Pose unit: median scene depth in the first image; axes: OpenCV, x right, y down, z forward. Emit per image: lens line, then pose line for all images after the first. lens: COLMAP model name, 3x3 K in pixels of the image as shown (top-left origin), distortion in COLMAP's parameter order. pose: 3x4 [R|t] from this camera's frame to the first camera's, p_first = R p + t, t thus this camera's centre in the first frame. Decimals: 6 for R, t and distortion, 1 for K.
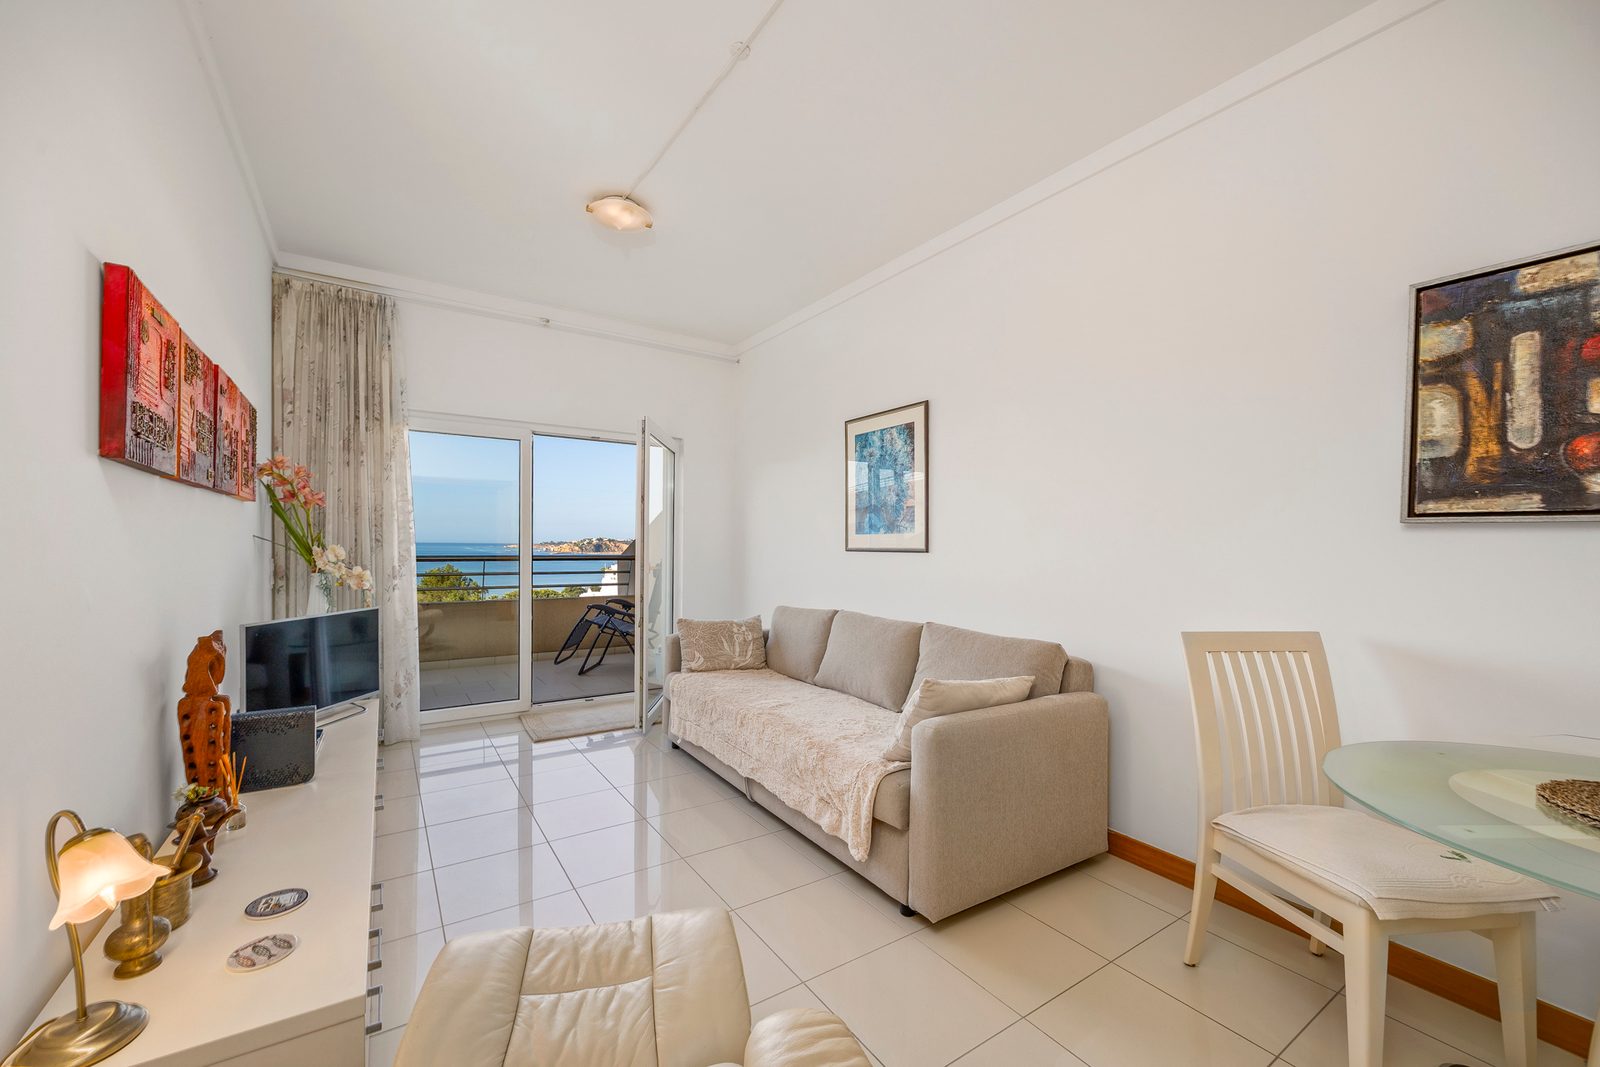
lens RADIAL K [[630.1, 0, 785.1], [0, 630.1, 554.5], [0, 0, 1]] dist [-0.001997, -0.000252]
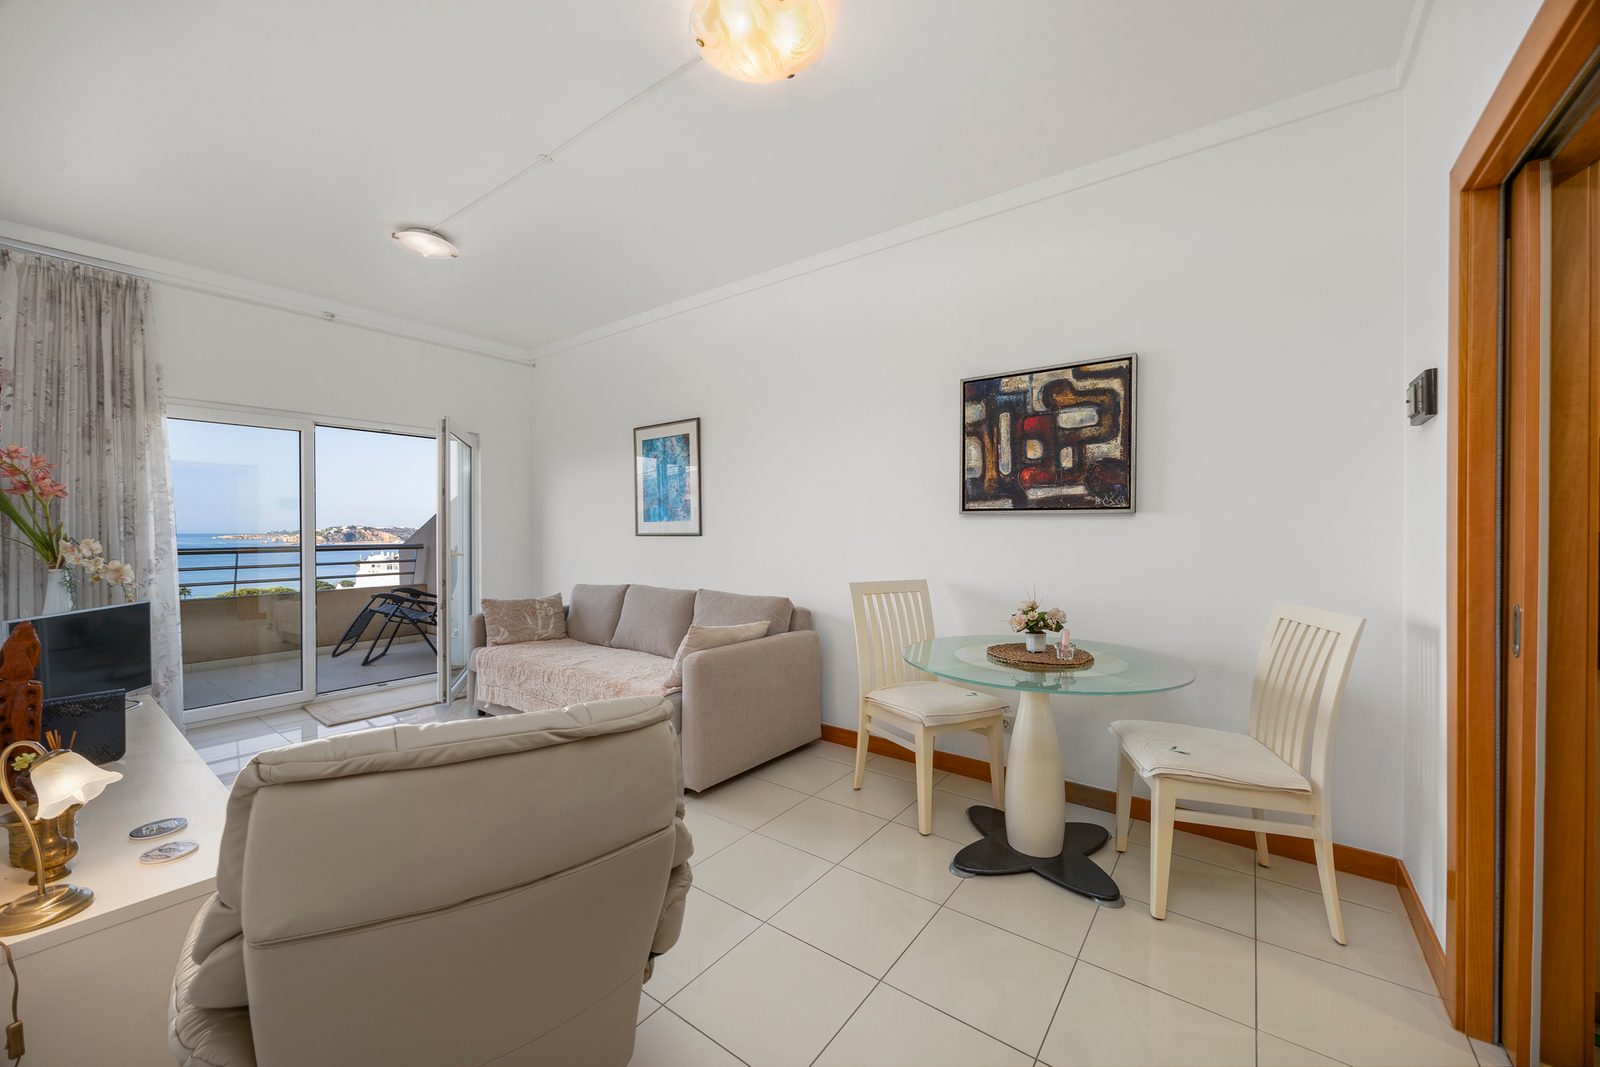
lens RADIAL K [[605.8, 0, 798.6], [0, 605.8, 531.8], [0, 0, 1]] dist [-0.002063, -0.000209]
pose [[0.939450, -0.014652, 0.342372, -0.009303], [0.018456, 0.999799, -0.007854, 0.001604], [-0.342188, 0.013697, 0.939532, -0.221826]]
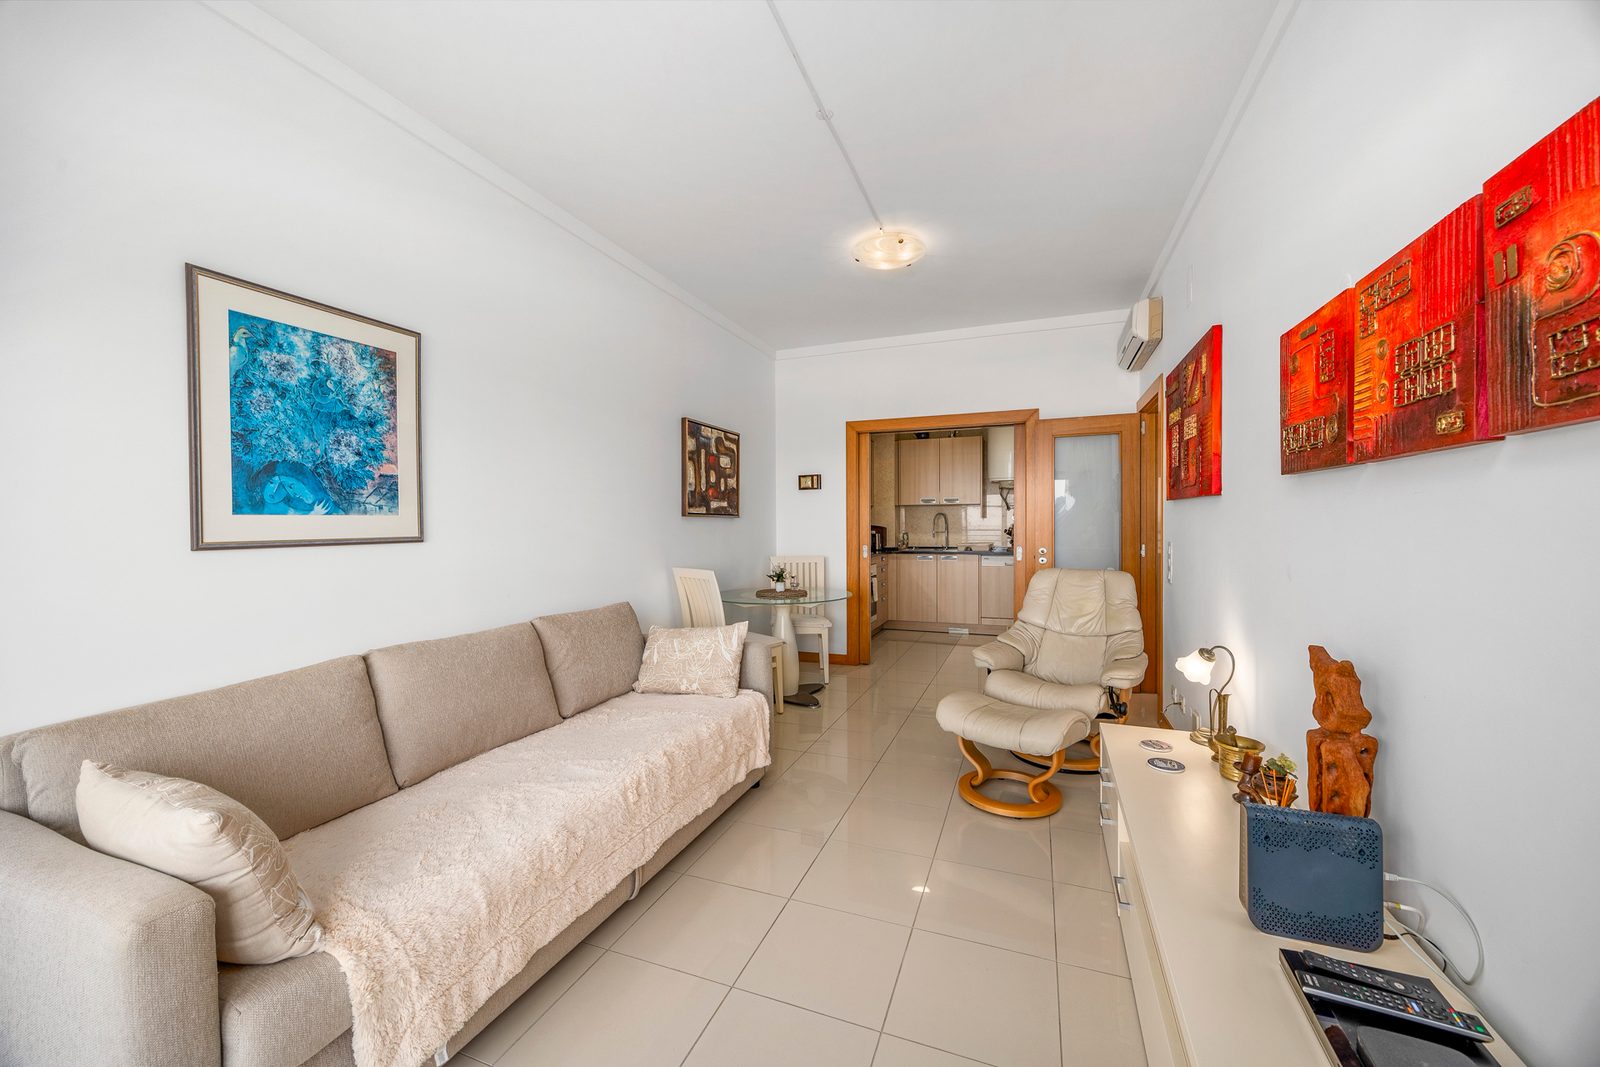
lens RADIAL K [[605.8, 0, 798.6], [0, 605.8, 531.8], [0, 0, 1]] dist [-0.002063, -0.000209]
pose [[-0.581096, -0.020392, 0.813579, -0.590981], [0.011756, 0.999371, 0.033446, -0.032542], [-0.813750, 0.029000, -0.580491, 1.031845]]
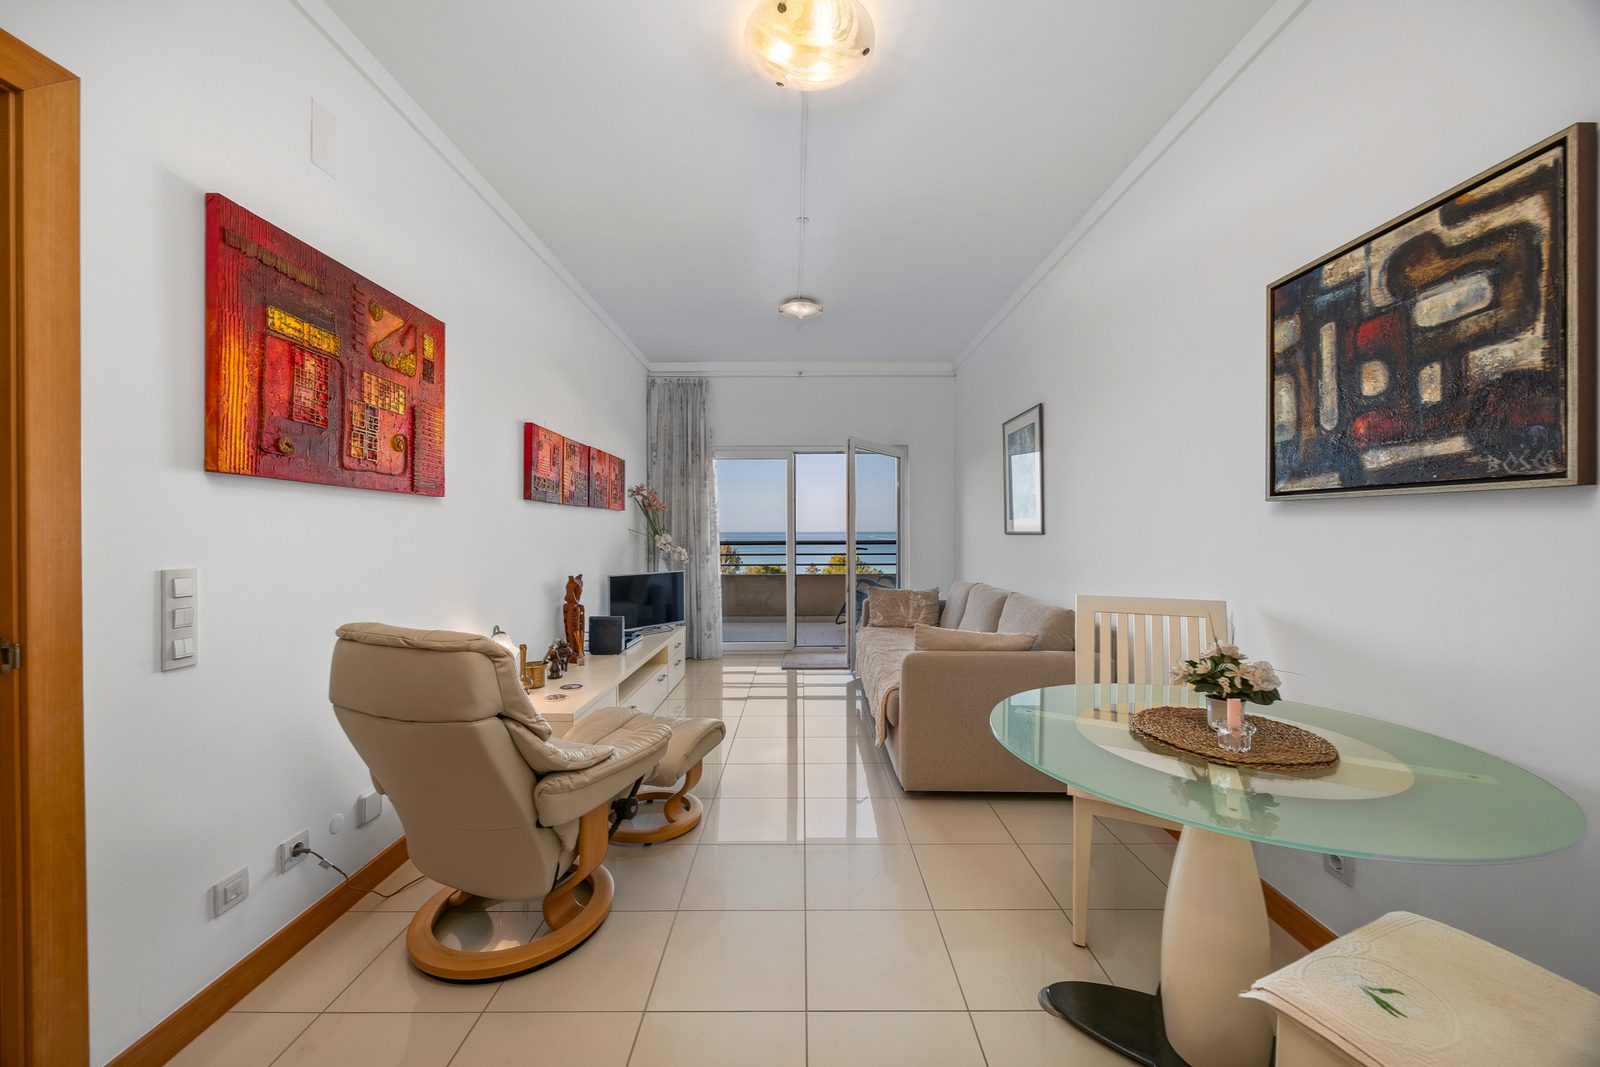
lens RADIAL K [[612.1, 0, 801.3], [0, 612.1, 530.4], [0, 0, 1]] dist [0.000081, -0.000033]
pose [[0.837484, -0.014883, -0.546258, 0.457427], [0.005086, 0.999798, -0.019442, 0.008884], [0.546437, 0.013505, 0.837391, -0.173776]]
